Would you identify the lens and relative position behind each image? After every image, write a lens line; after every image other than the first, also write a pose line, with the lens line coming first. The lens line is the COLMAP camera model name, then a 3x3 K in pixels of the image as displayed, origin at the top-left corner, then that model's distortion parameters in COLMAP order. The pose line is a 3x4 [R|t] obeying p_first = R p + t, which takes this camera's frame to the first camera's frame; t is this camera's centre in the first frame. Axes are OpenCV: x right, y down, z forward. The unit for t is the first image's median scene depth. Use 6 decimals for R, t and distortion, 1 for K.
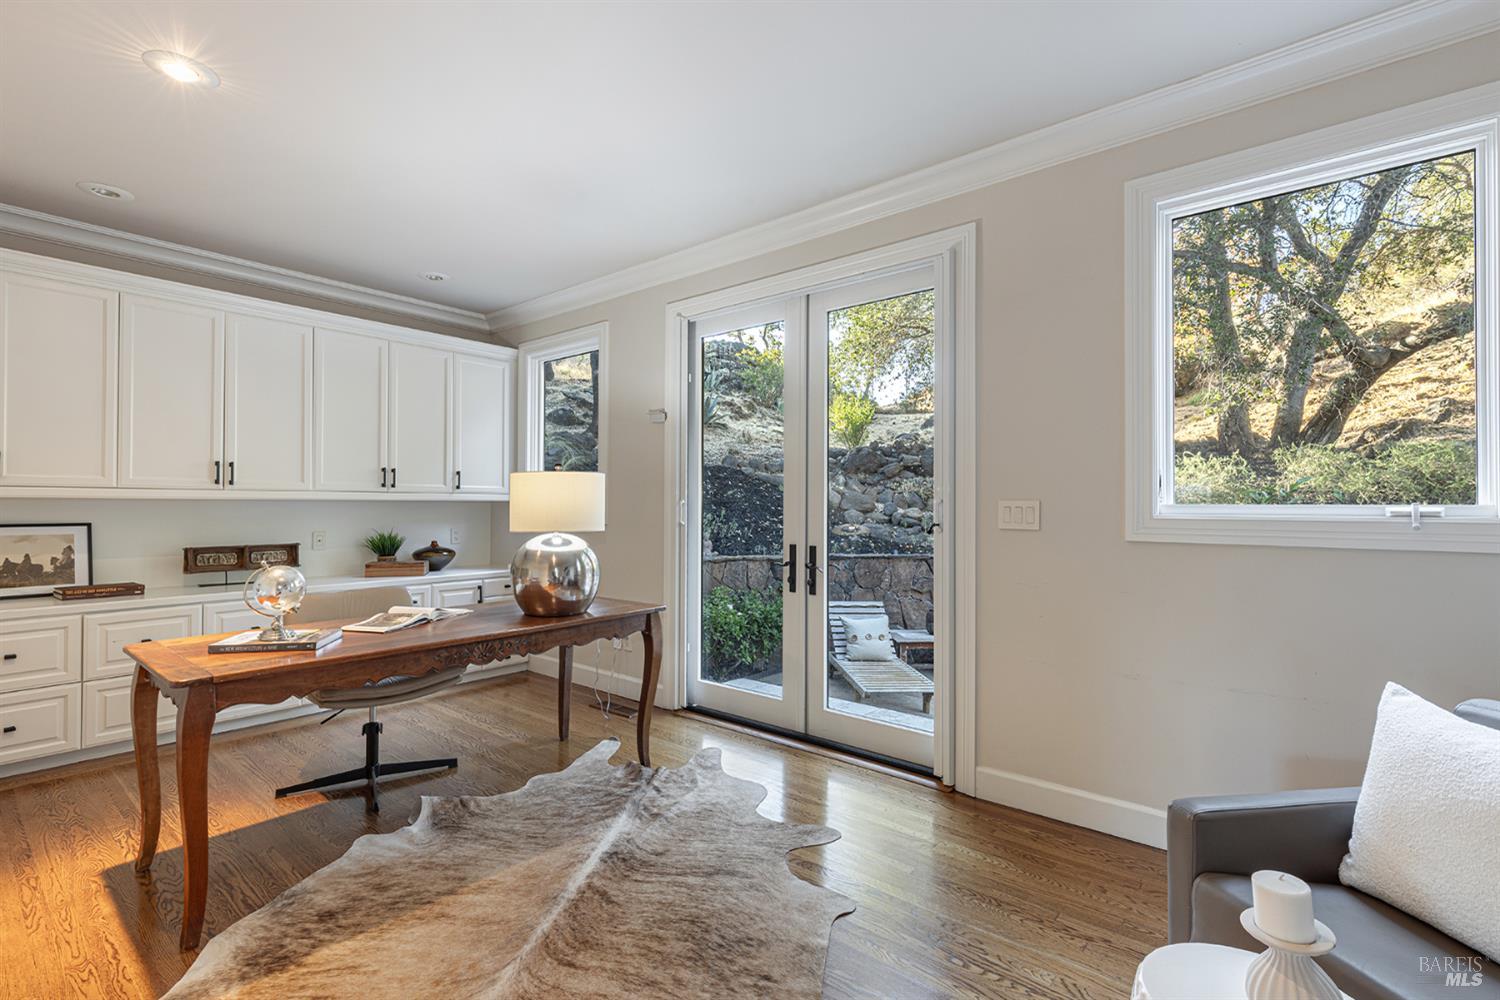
lens RADIAL K [[679.6, 0, 747.1], [0, 679.6, 502.6], [0, 0, 1]] dist [0.002544, 0.000548]
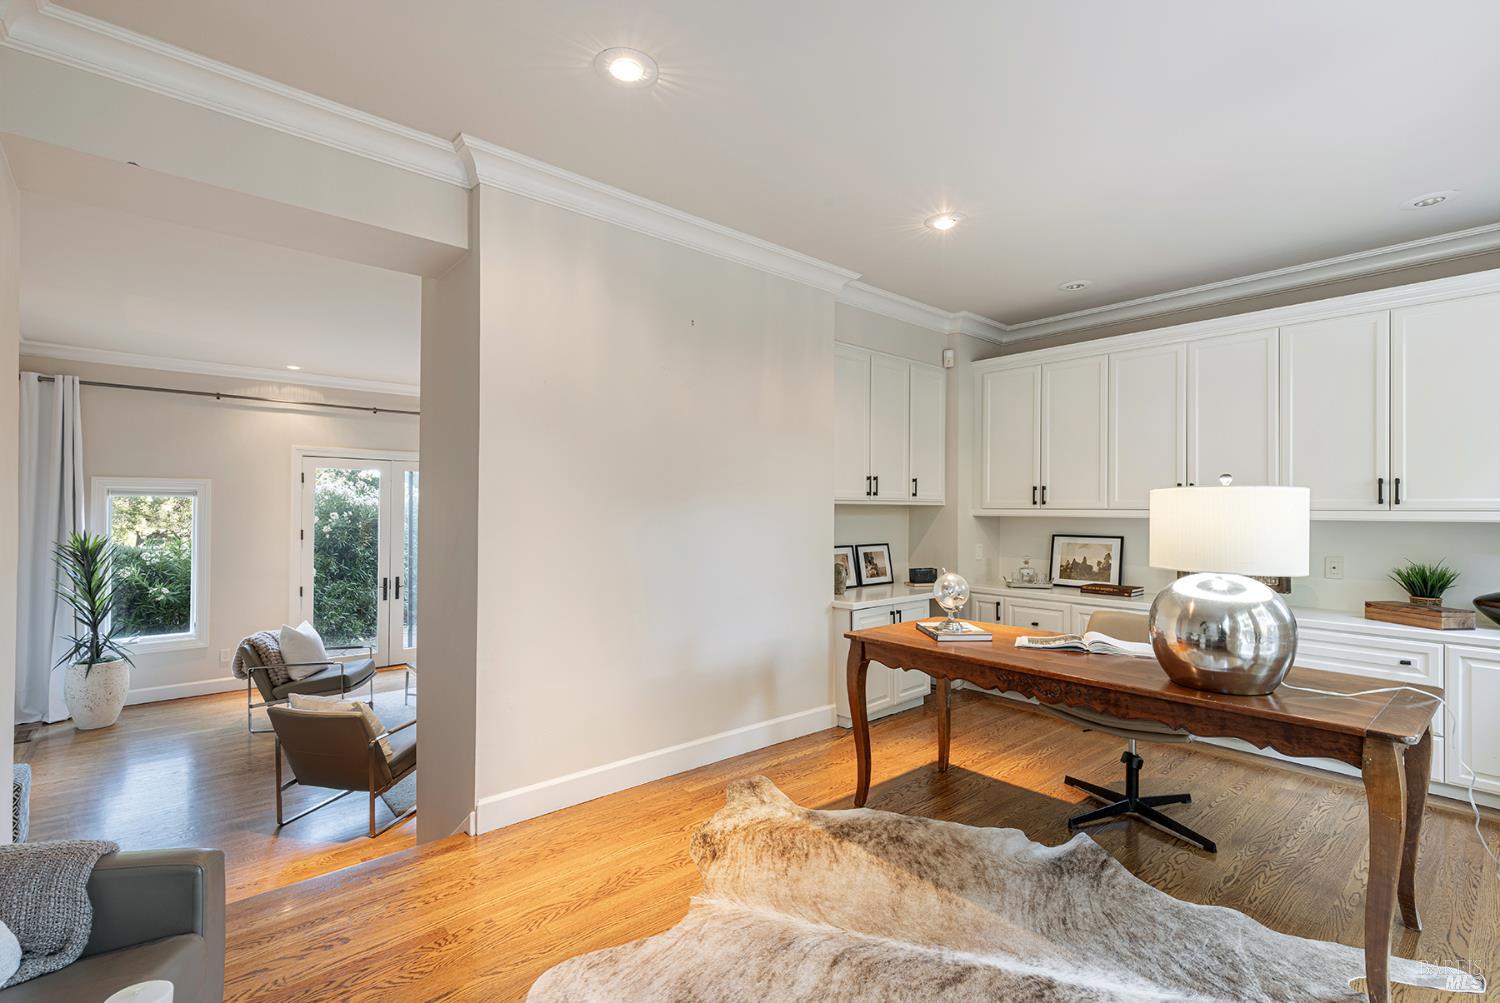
lens RADIAL K [[679.6, 0, 747.9], [0, 679.6, 500.0], [0, 0, 1]] dist [0.002544, 0.000548]
pose [[-0.145983, -0.016421, -0.989151, 0.507676], [-0.004925, 0.999862, -0.015872, -0.019116], [0.989275, 0.002554, -0.146044, 0.621179]]
